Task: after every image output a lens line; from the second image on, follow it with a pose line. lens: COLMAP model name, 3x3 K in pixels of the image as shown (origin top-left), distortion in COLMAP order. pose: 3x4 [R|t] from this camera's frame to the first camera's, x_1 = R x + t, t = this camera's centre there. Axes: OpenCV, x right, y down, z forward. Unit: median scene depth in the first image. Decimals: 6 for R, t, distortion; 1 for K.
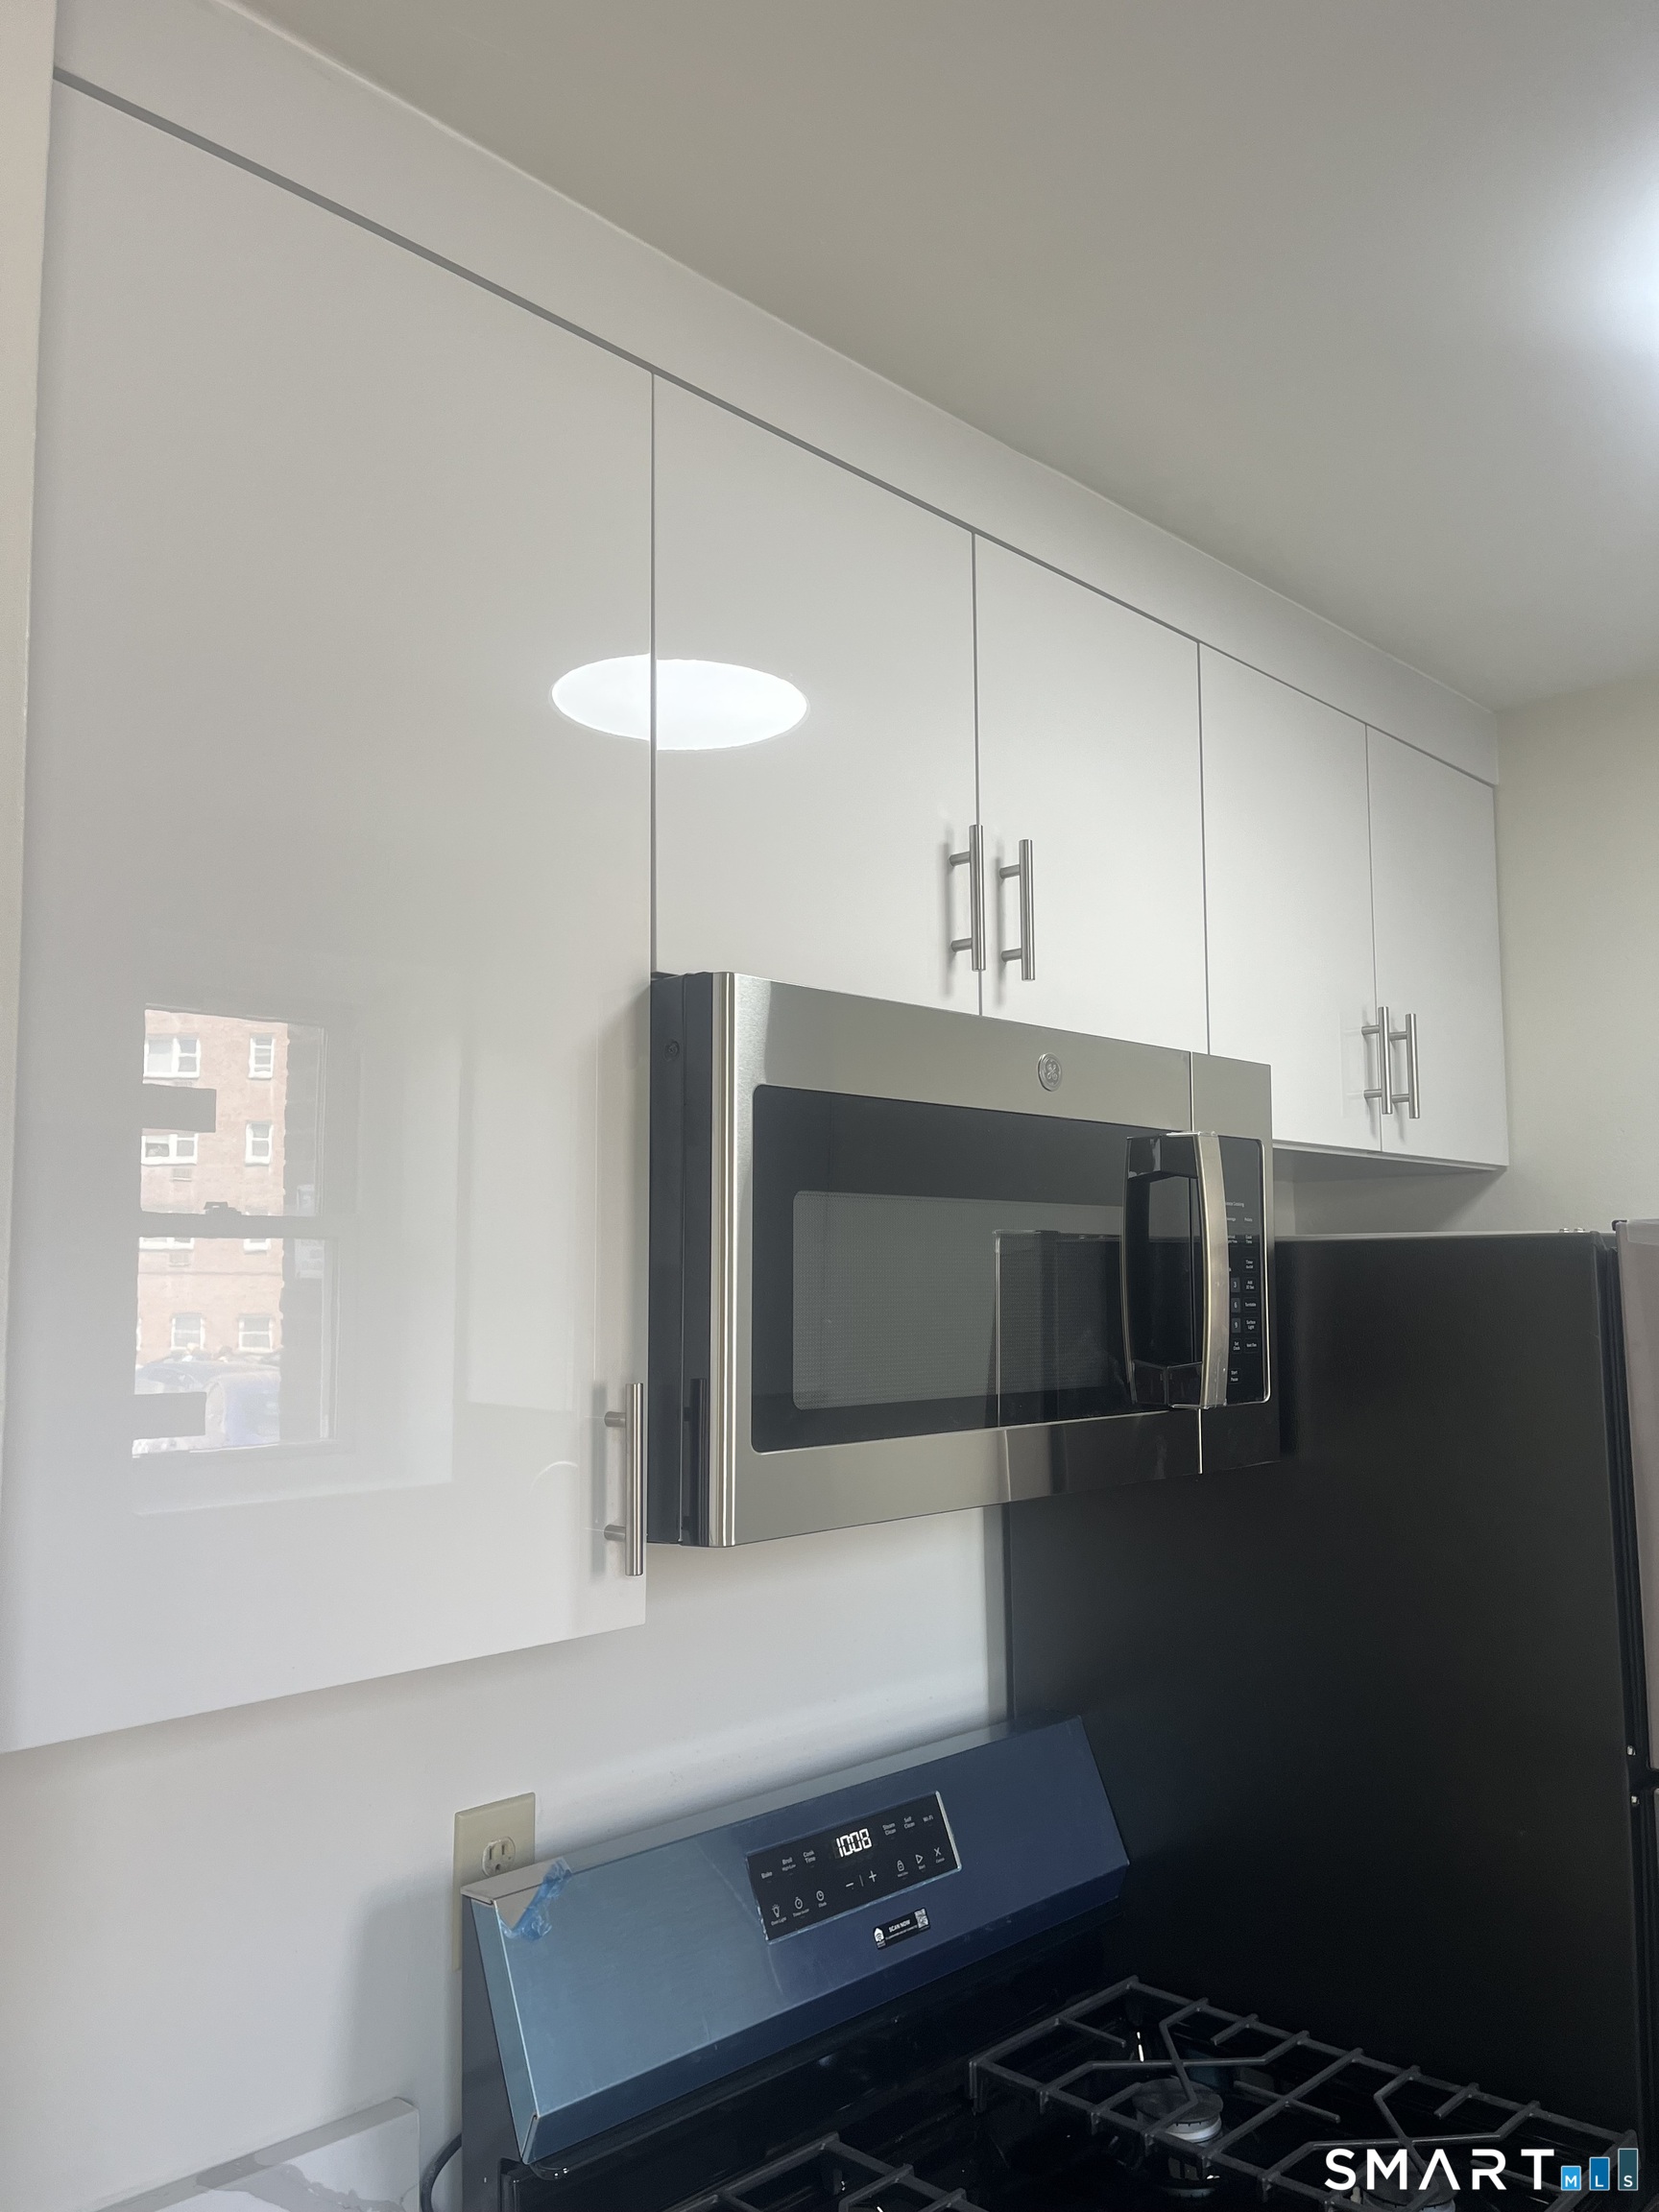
lens RADIAL K [[1680.5, 0, 826.7], [0, 1680.5, 1109.5], [0, 0, 1]] dist [0.042567, -0.037192]
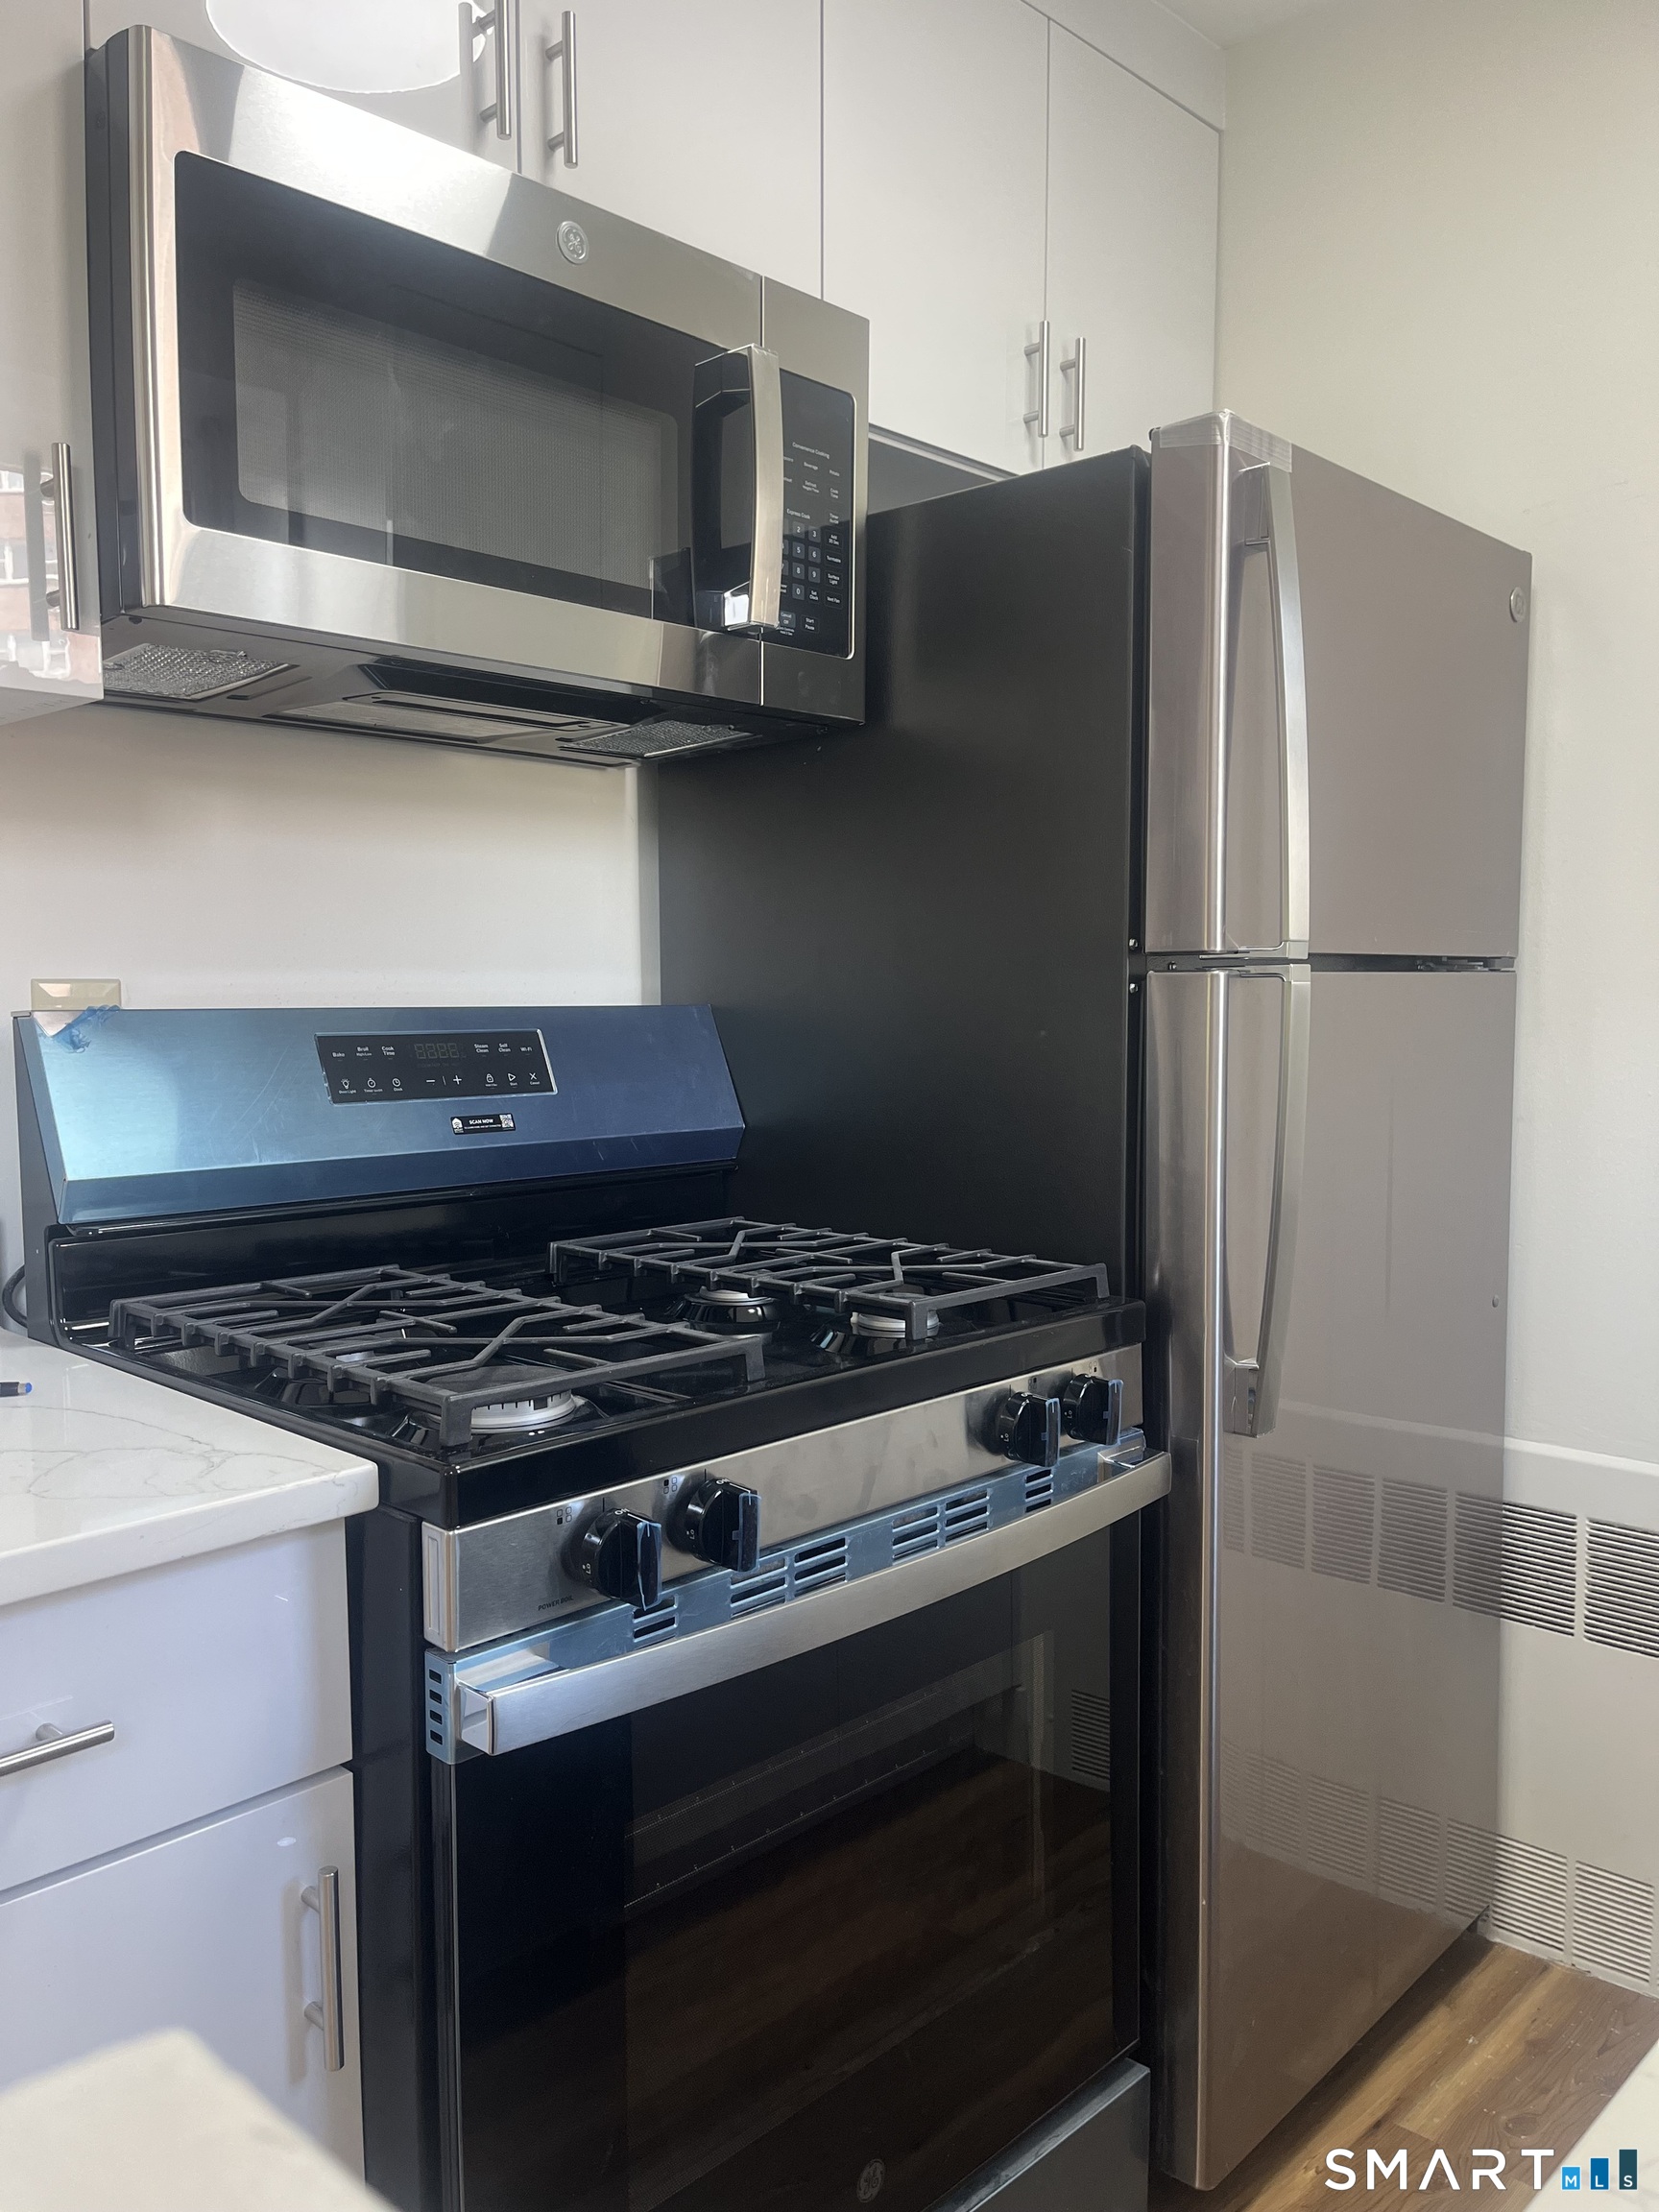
lens RADIAL K [[1680.5, 0, 831.6], [0, 1680.5, 1111.4], [0, 0, 1]] dist [0.042567, -0.037192]
pose [[0.999970, 0.007803, -0.000145, 0.267063], [-0.007653, 0.984133, 0.177270, 0.278140], [0.001526, -0.177263, 0.984162, -0.068696]]
